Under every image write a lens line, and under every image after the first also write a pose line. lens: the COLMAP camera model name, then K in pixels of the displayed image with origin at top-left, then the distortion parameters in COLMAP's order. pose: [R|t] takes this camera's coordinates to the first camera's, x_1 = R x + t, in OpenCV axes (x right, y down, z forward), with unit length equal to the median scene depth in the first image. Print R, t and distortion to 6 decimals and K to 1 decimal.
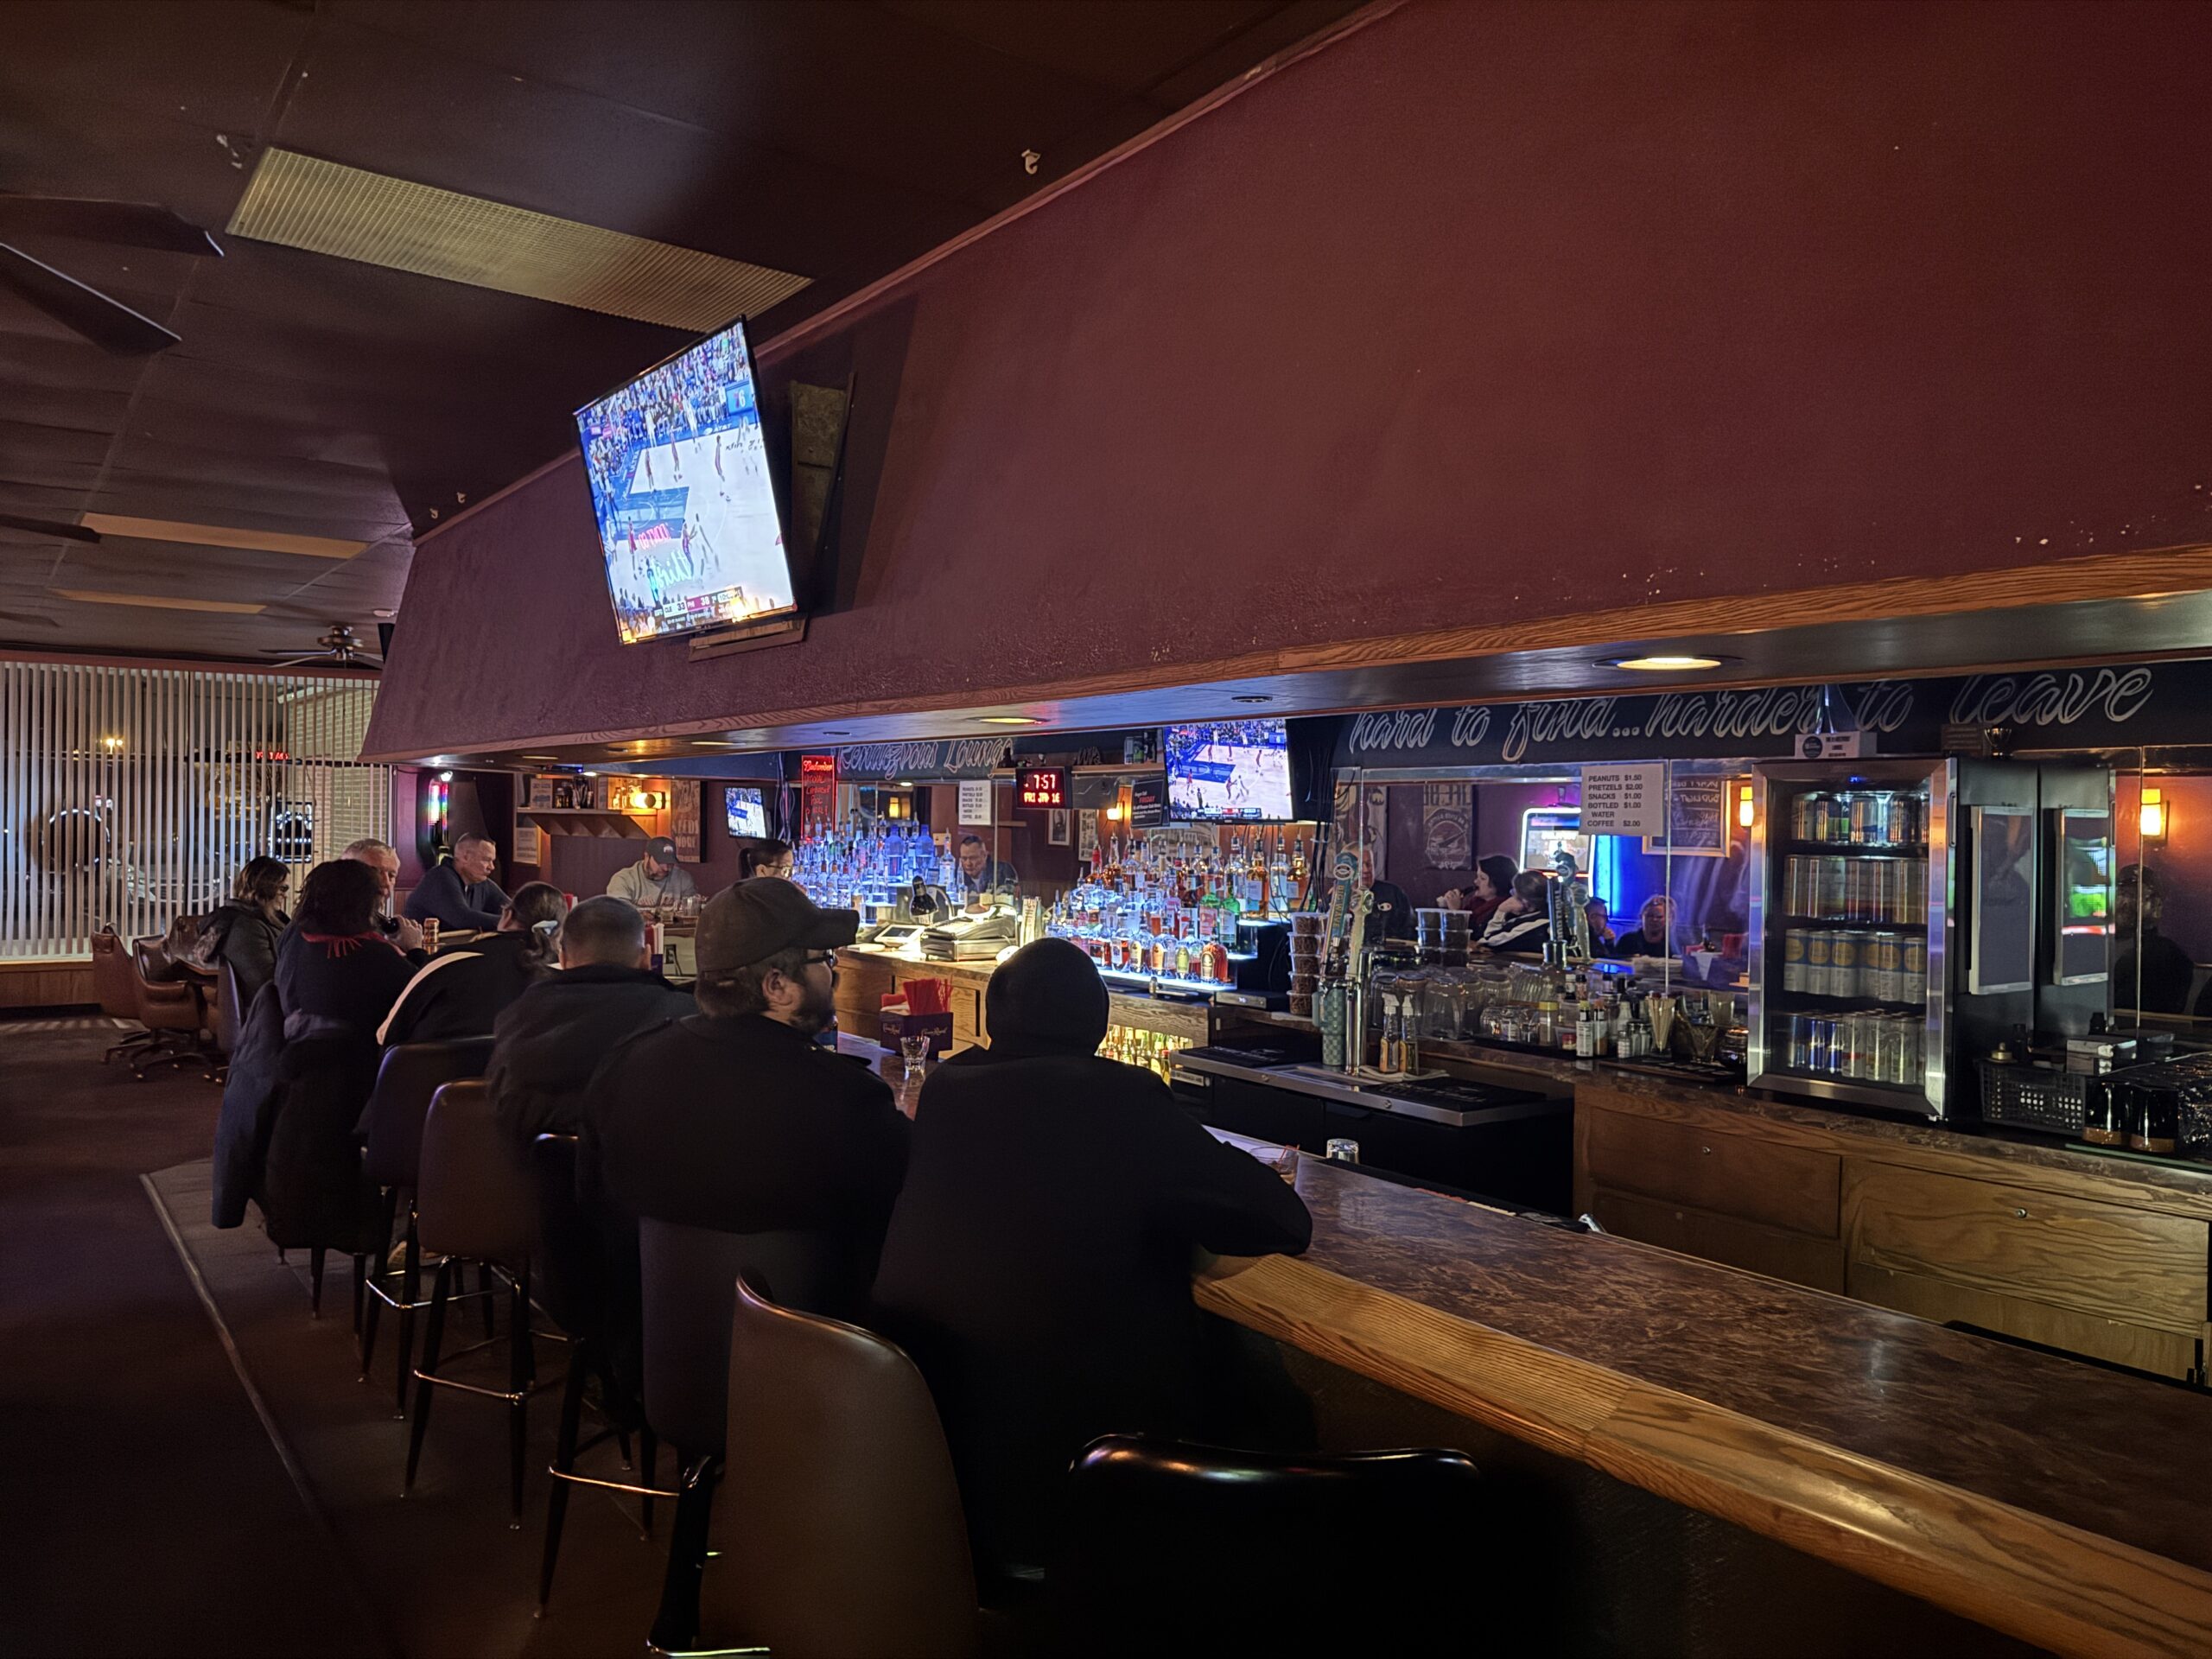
lens RADIAL K [[1543.1, 0, 1106.0], [0, 1543.1, 829.5], [0, 0, 1]] dist [0.075710, -0.109610]
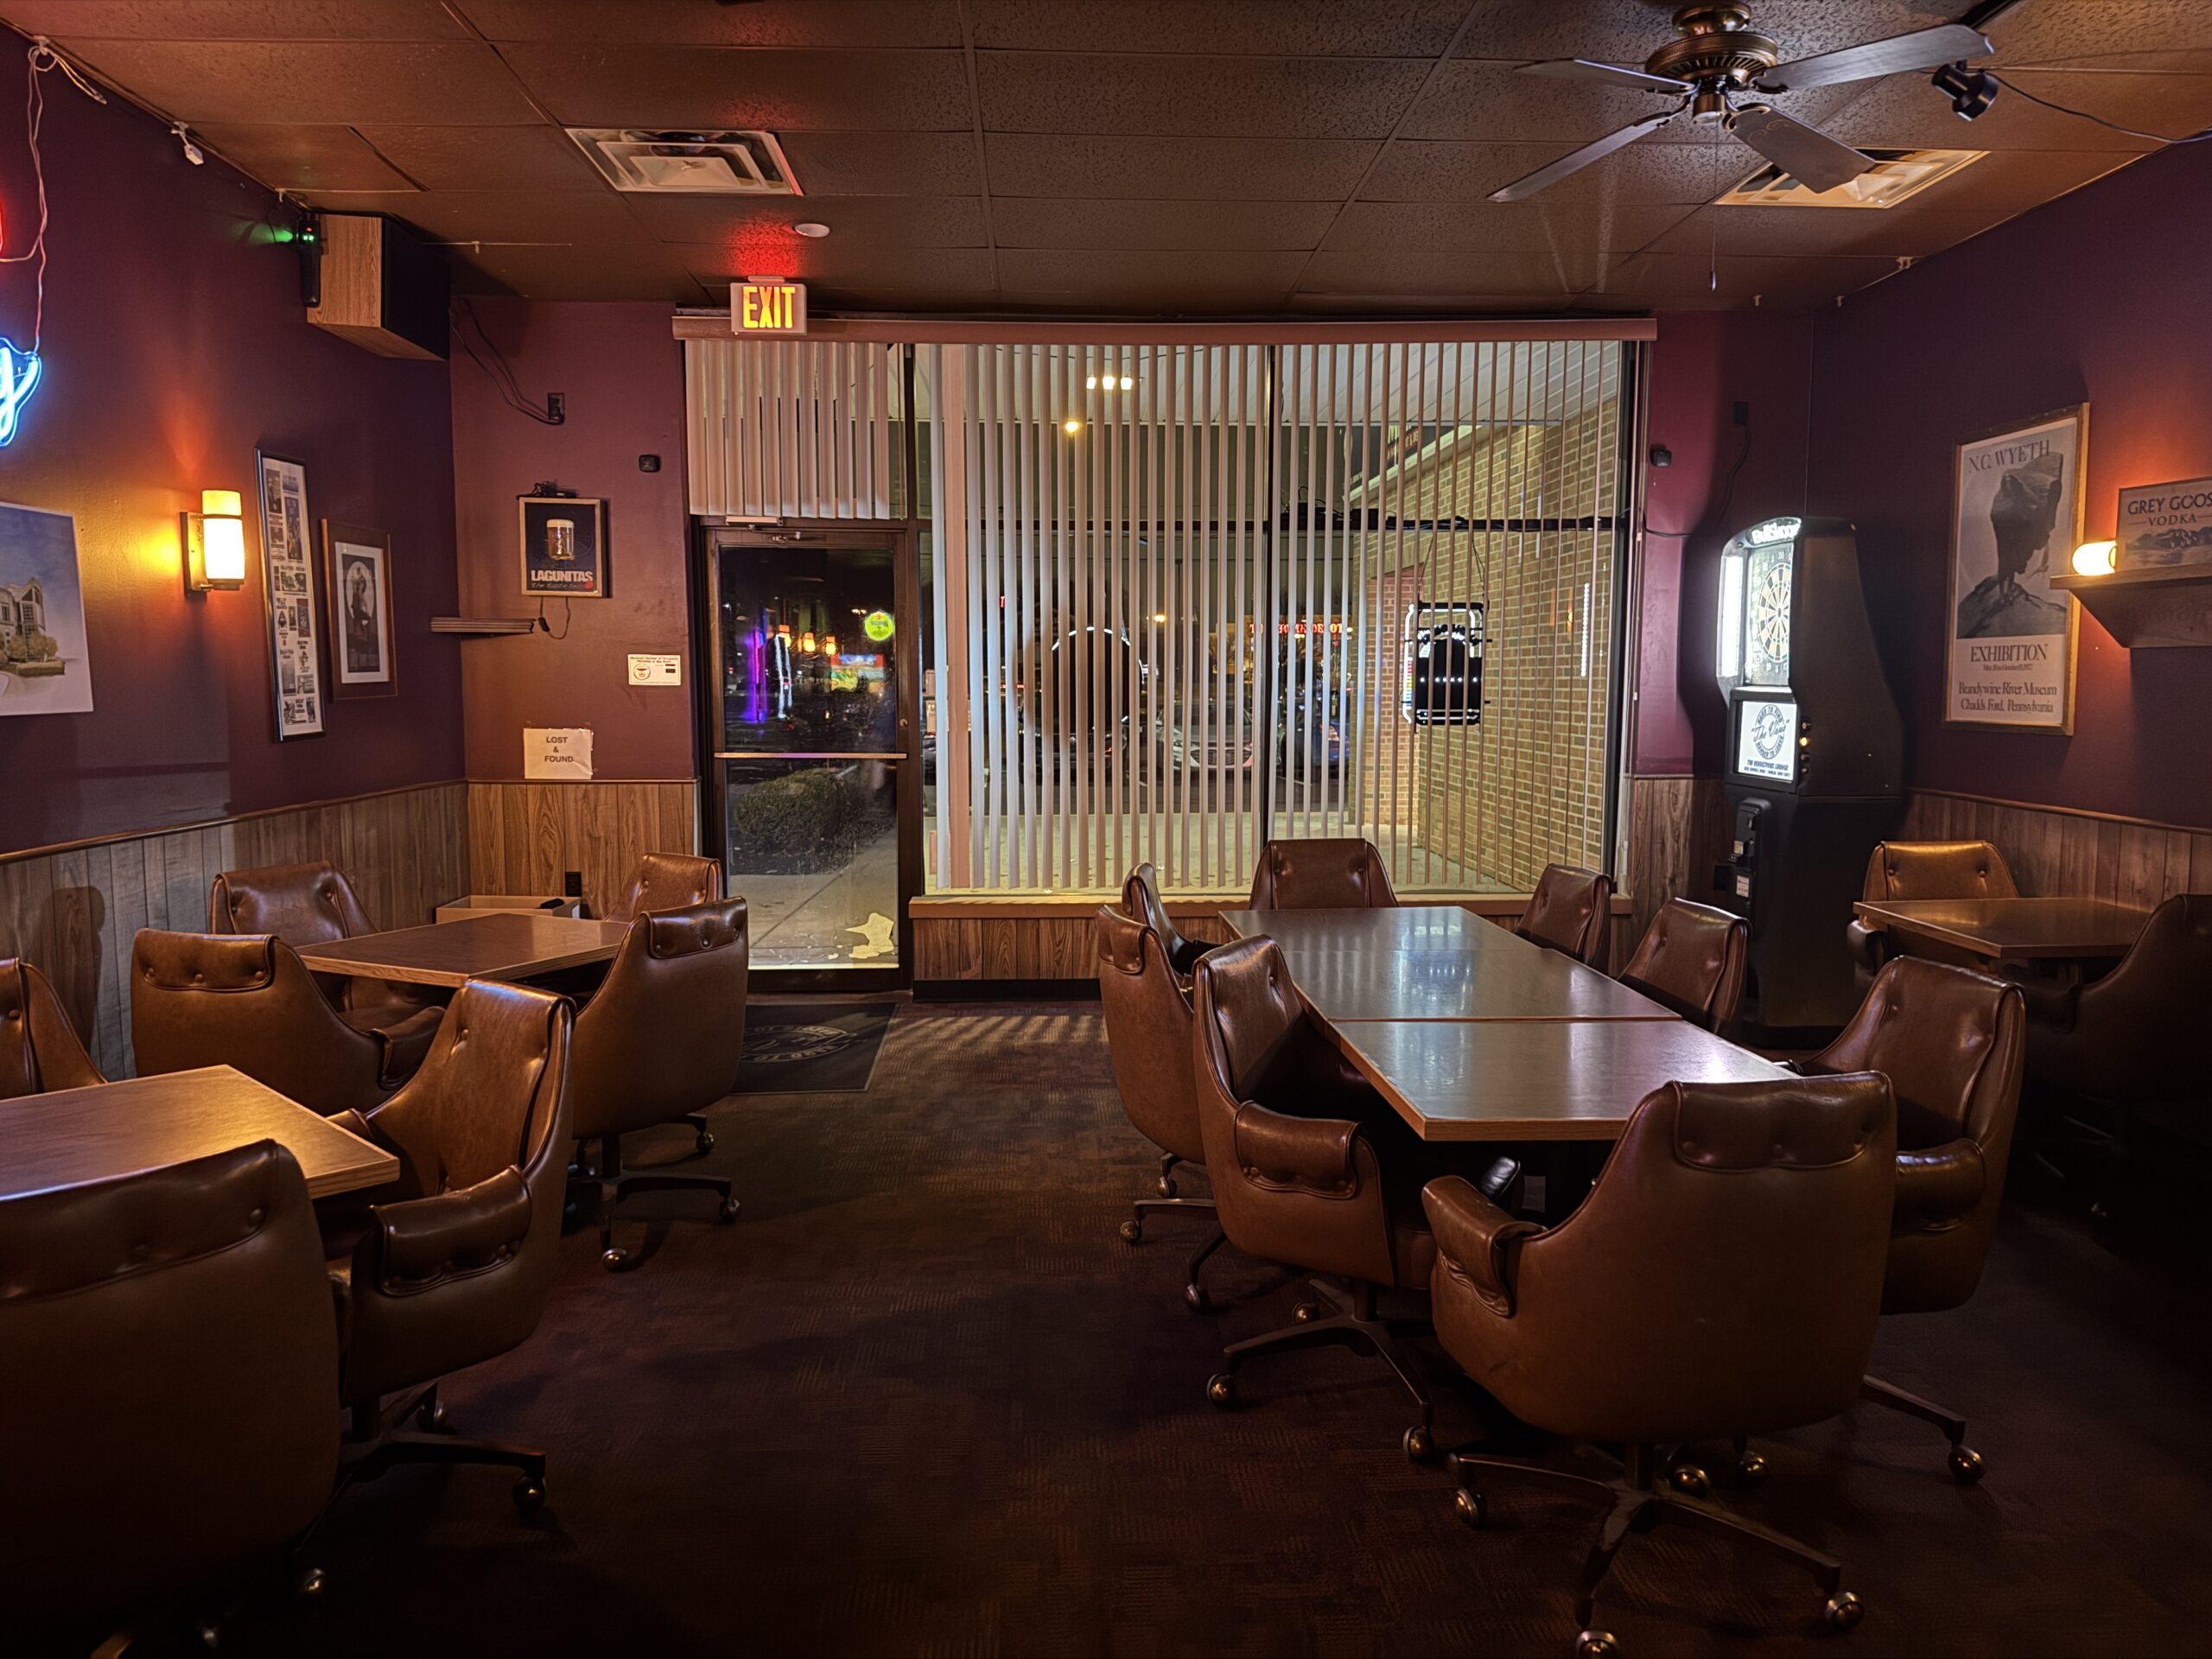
lens RADIAL K [[1532.1, 0, 1067.7], [0, 1532.1, 830.9], [0, 0, 1]] dist [-0.003158, -0.034876]
pose [[0.810805, 0.042395, -0.583779, -0.327805], [0.010406, 0.996172, 0.086796, 0.011872], [0.585224, -0.076450, 0.807260, 0.520621]]
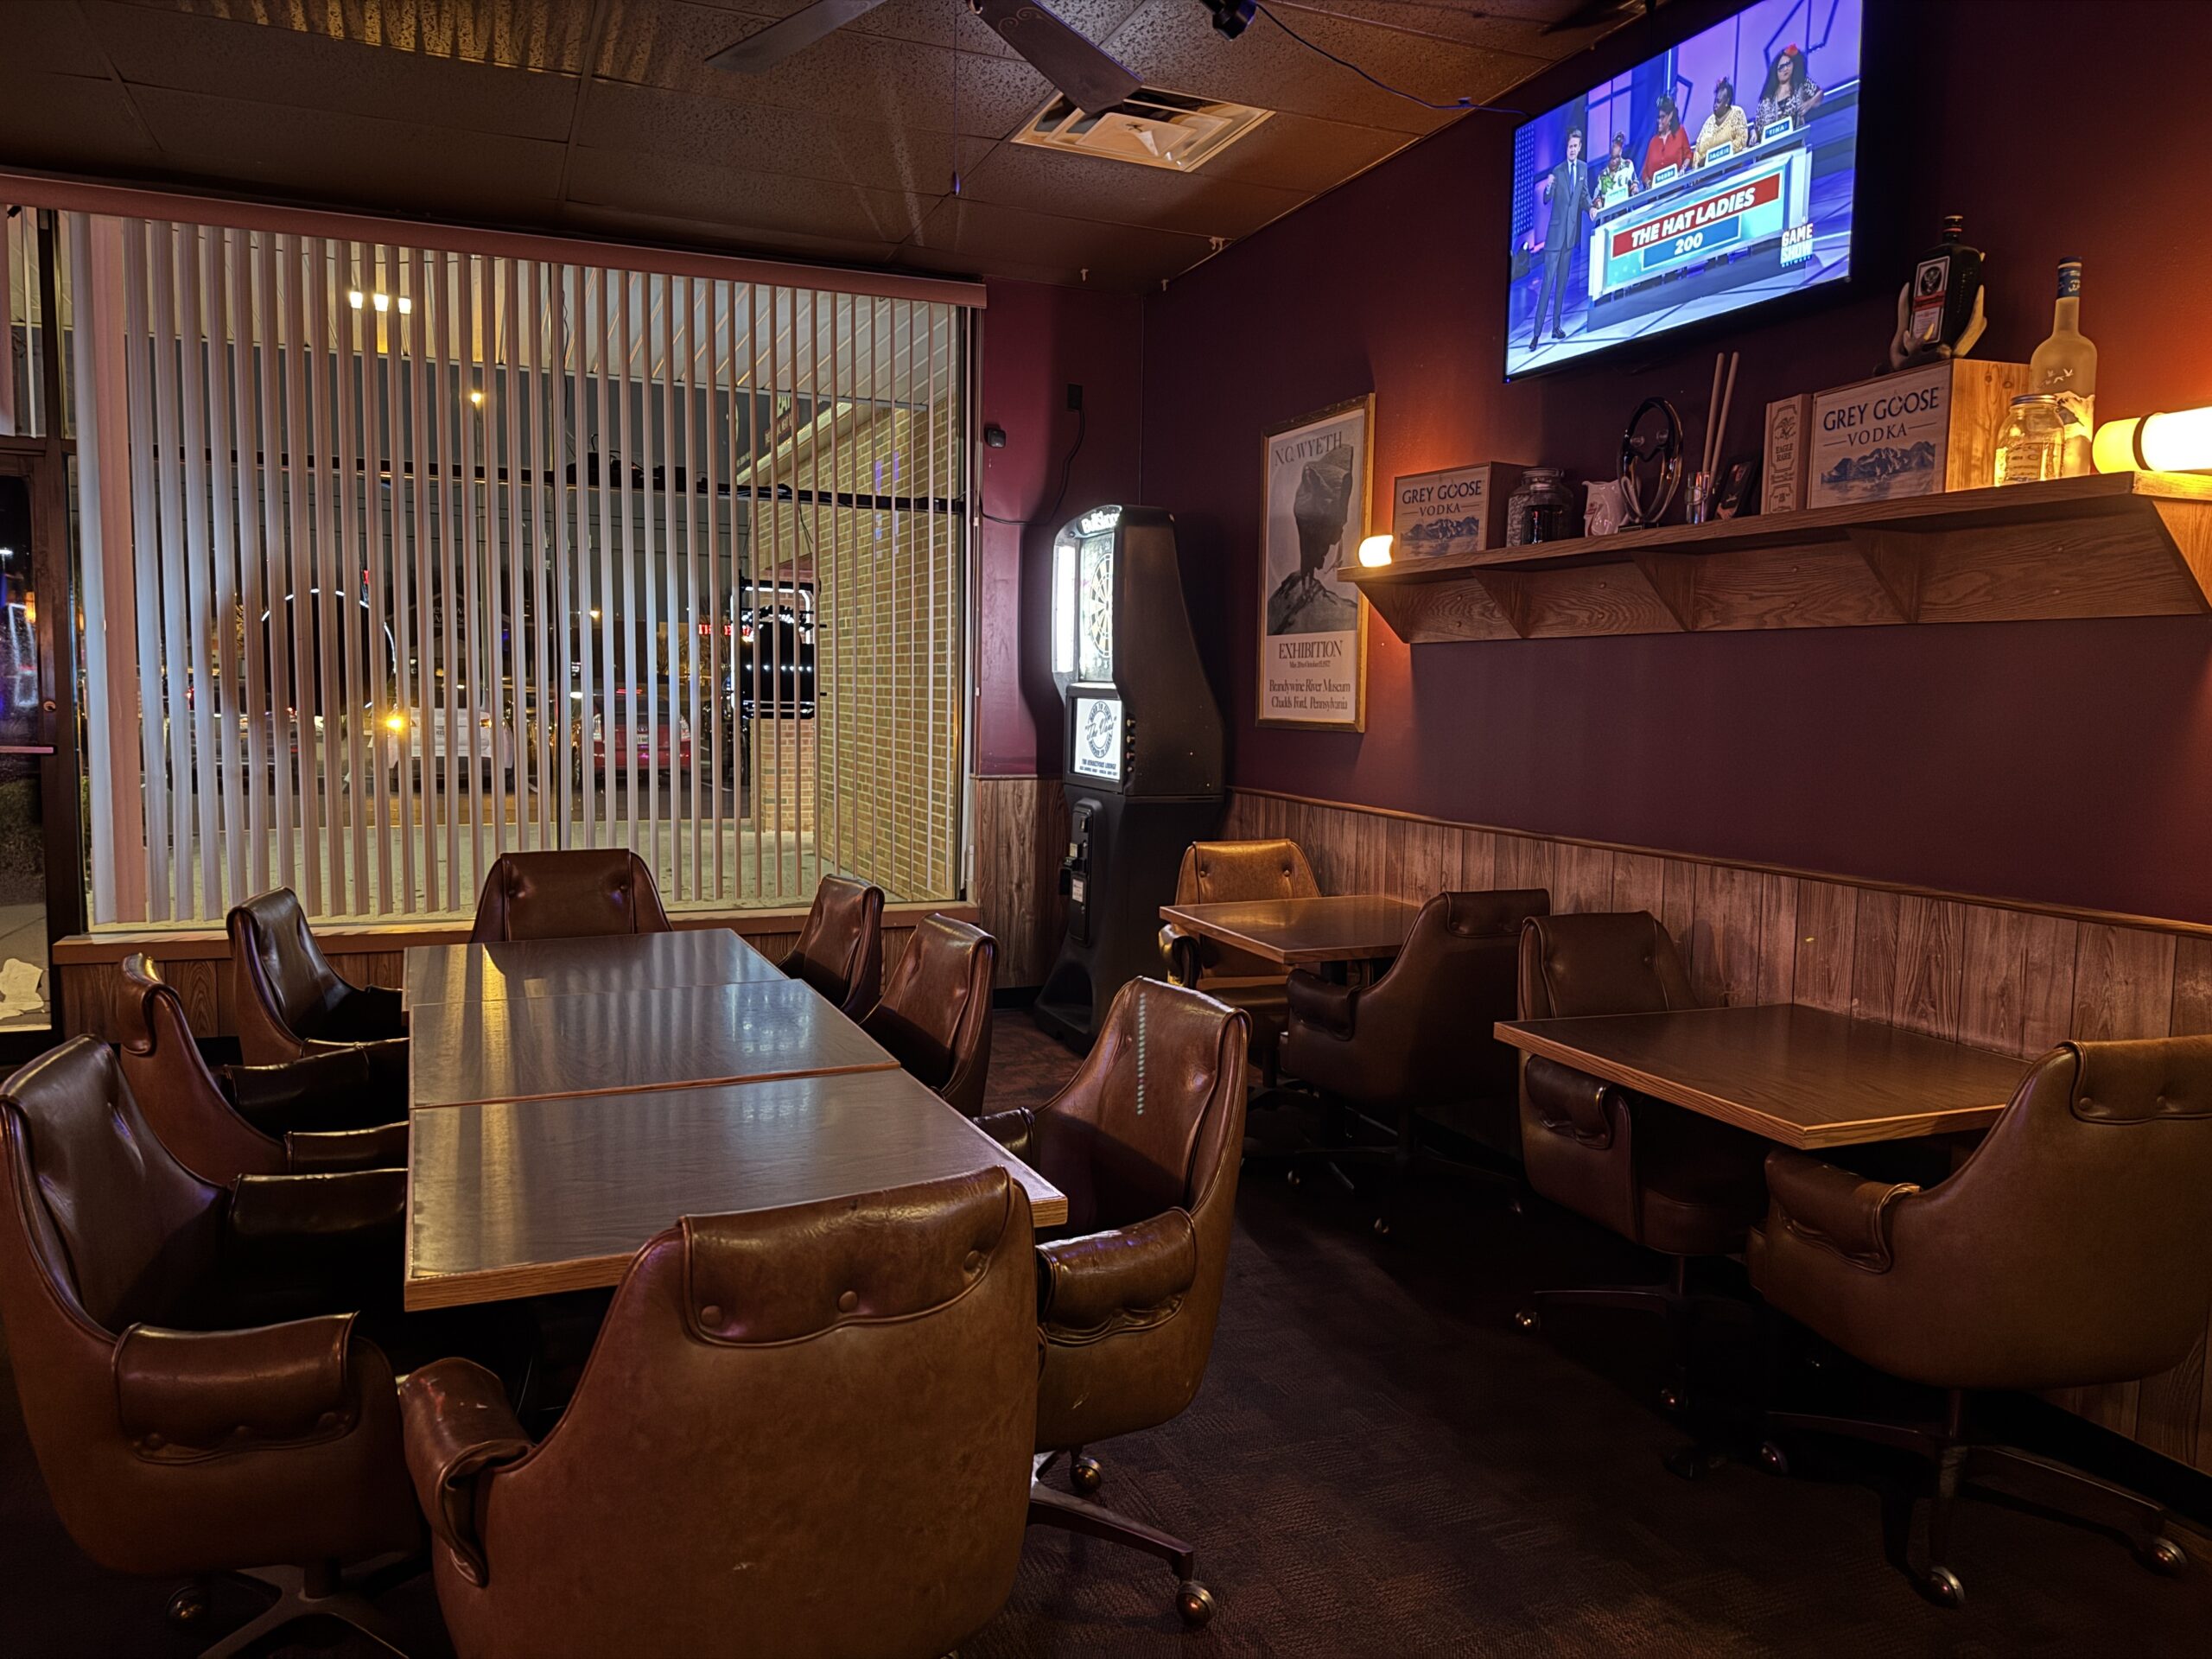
lens RADIAL K [[1543.1, 0, 1106.0], [0, 1543.1, 829.5], [0, 0, 1]] dist [0.075710, -0.109610]
pose [[0.969912, 0.026816, -0.241973, -0.316370], [-0.007005, 0.996578, 0.082365, 0.016178], [0.243354, -0.078192, 0.966781, 0.581906]]
